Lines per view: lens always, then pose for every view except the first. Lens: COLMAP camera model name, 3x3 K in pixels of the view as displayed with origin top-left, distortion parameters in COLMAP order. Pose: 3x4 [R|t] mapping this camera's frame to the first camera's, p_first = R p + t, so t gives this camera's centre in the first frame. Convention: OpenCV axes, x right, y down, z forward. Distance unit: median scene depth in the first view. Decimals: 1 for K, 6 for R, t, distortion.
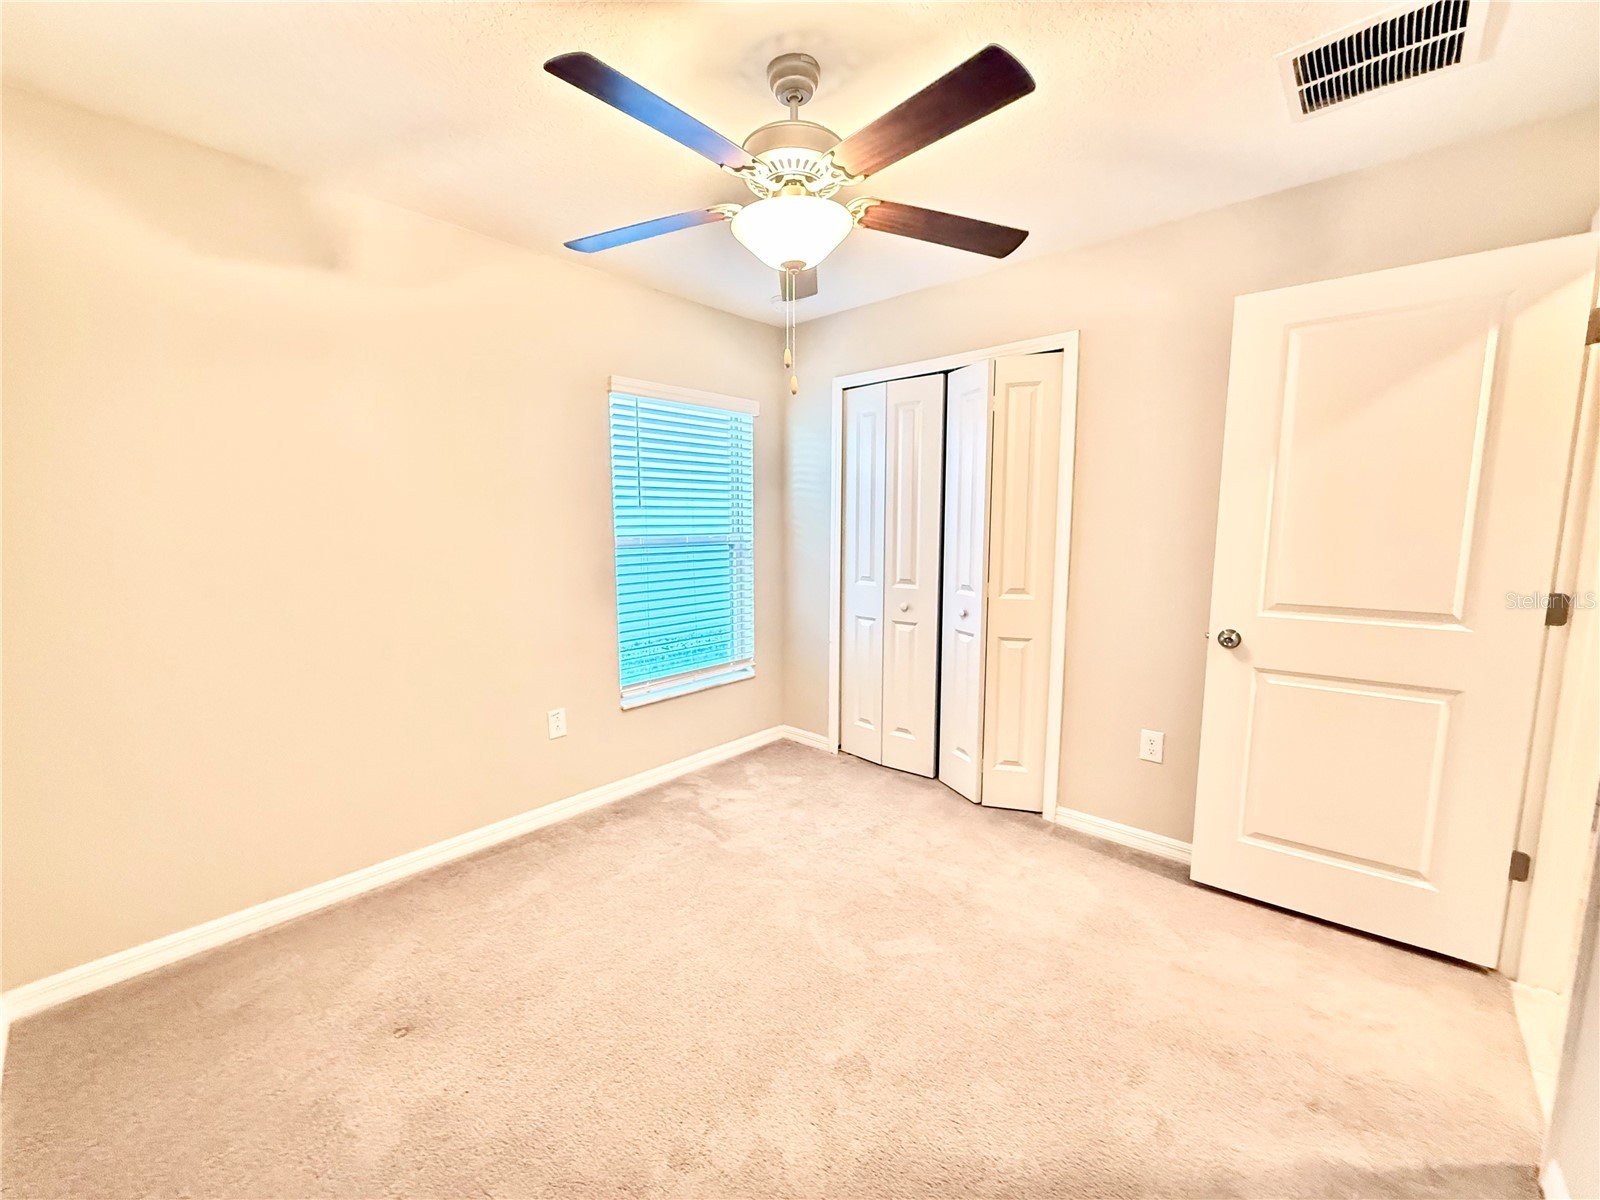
lens RADIAL K [[634.2, 0, 795.8], [0, 634.2, 604.0], [0, 0, 1]] dist [-0.004420, 0.000025]
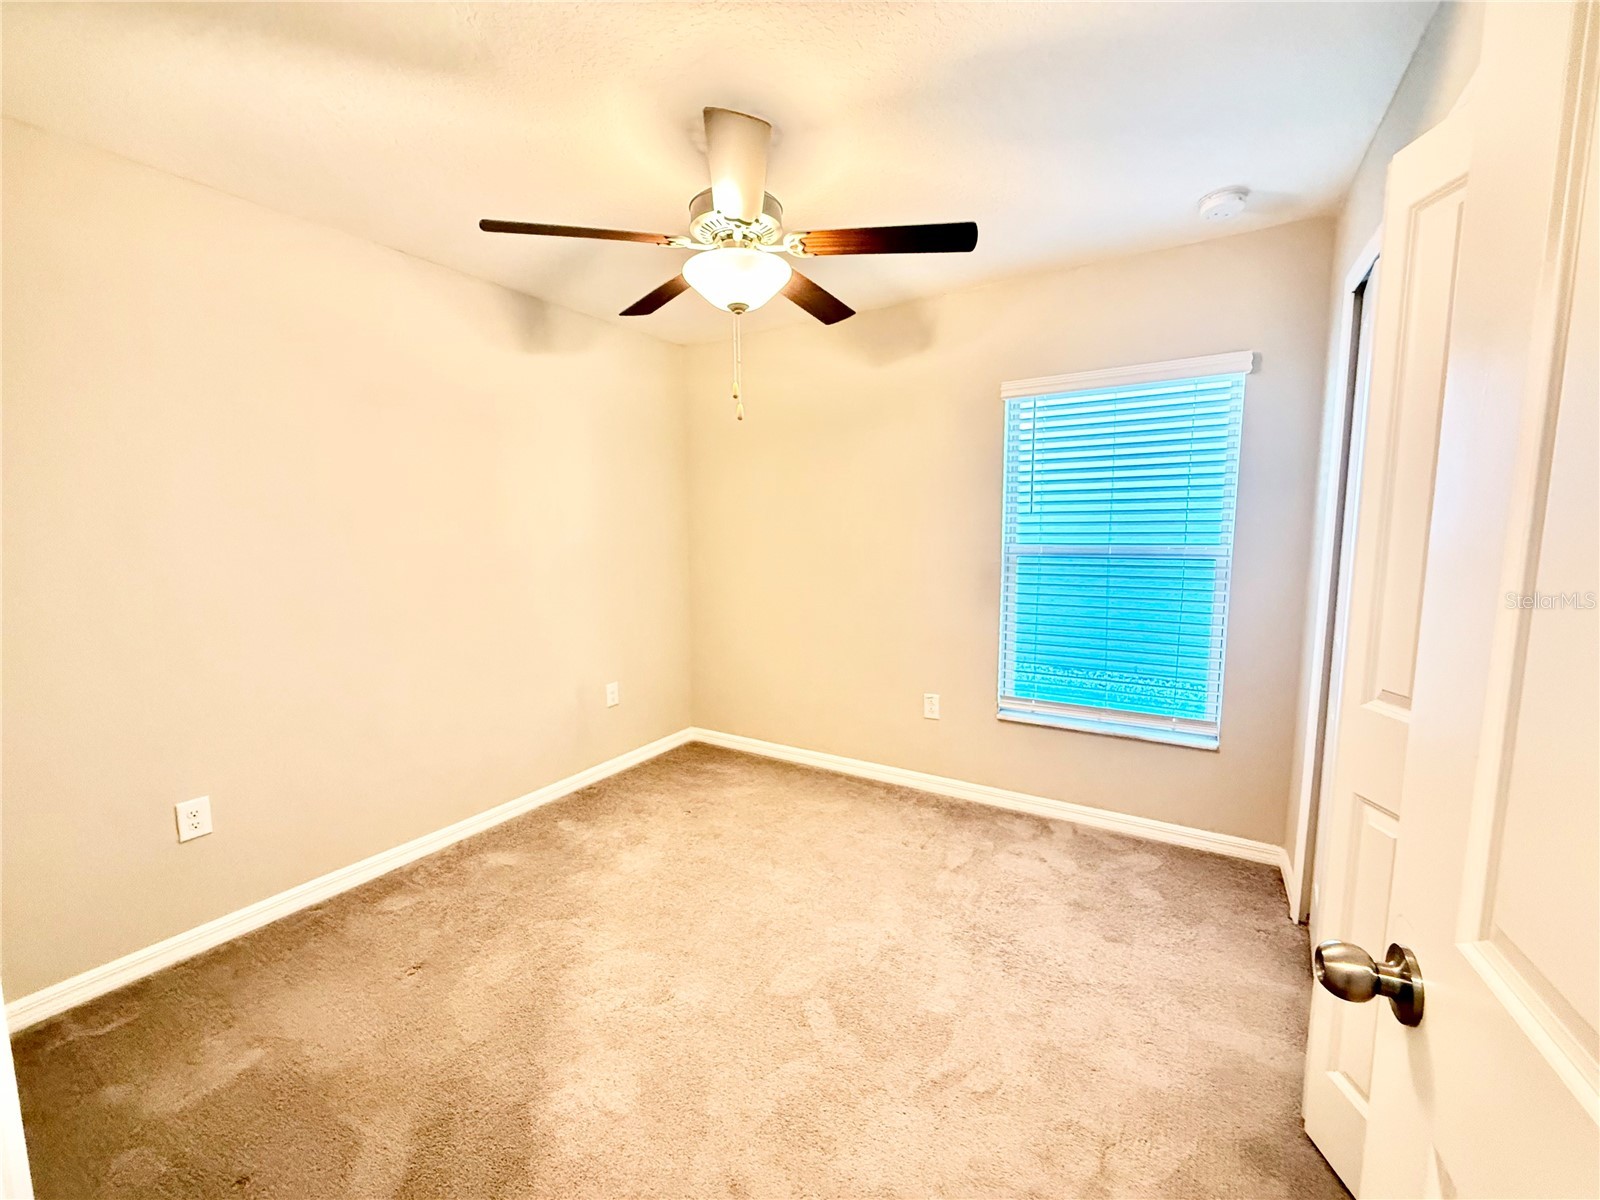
lens RADIAL K [[634.2, 0, 795.1], [0, 634.2, 601.9], [0, 0, 1]] dist [-0.004420, 0.000025]
pose [[0.171228, 0.106717, -0.979435, 0.506245], [-0.120396, 0.988932, 0.086703, -0.049576], [0.977847, 0.103074, 0.182181, 0.399583]]
